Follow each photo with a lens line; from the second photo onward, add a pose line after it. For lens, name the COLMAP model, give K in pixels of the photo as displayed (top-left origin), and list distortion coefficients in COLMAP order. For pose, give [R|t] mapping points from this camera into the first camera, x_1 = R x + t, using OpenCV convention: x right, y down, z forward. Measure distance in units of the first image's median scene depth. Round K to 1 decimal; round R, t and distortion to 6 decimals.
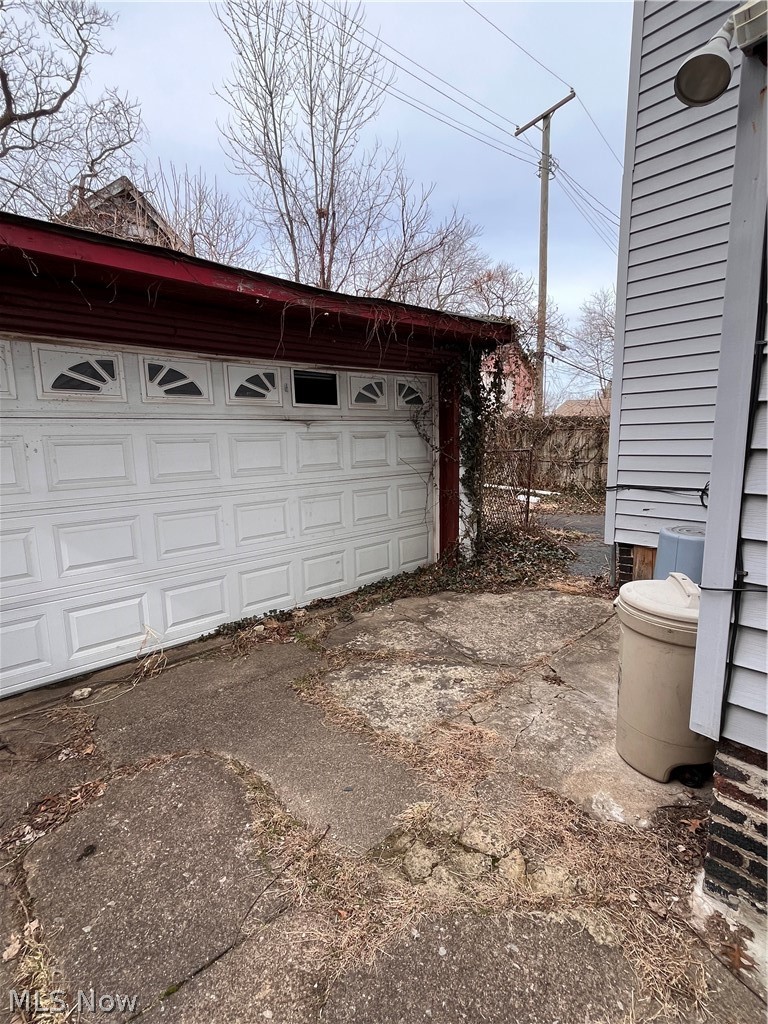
lens RADIAL K [[492.9, 0, 382.1], [0, 492.9, 512.9], [0, 0, 1]] dist [-0.001615, 0.001033]
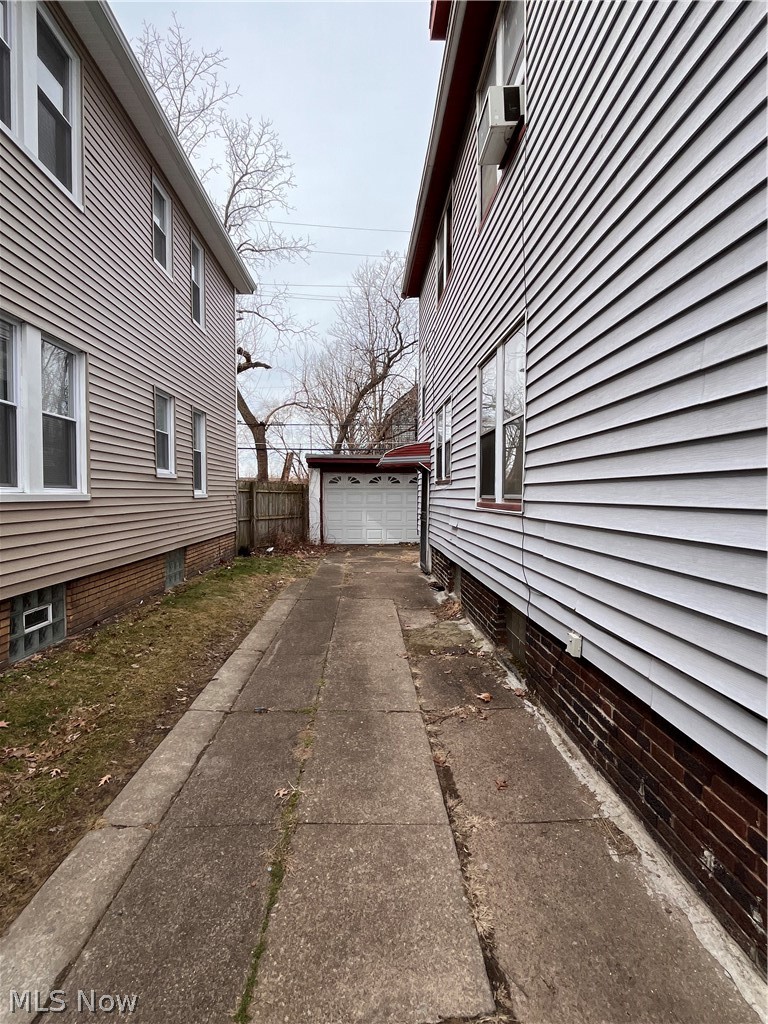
lens RADIAL K [[492.9, 0, 380.5], [0, 492.9, 512.9], [0, 0, 1]] dist [-0.001615, 0.001033]
pose [[0.771705, 0.044815, -0.634400, 2.229216], [-0.116964, 0.990500, -0.072309, 0.337499], [0.625132, 0.130003, 0.769616, -2.337292]]
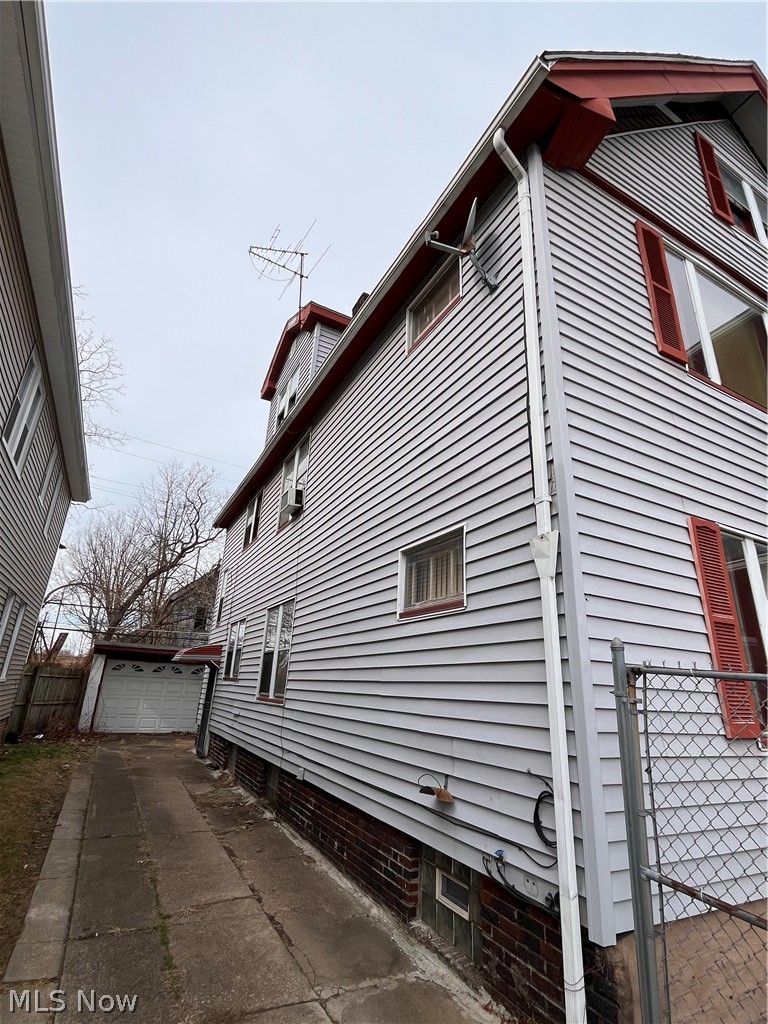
lens RADIAL K [[492.9, 0, 381.6], [0, 492.9, 508.8], [0, 0, 1]] dist [-0.001615, 0.001033]
pose [[0.970042, -0.020124, -0.242104, 2.694501], [-0.101492, 0.871864, -0.479116, 0.452449], [0.220723, 0.489334, 0.843702, -3.354999]]
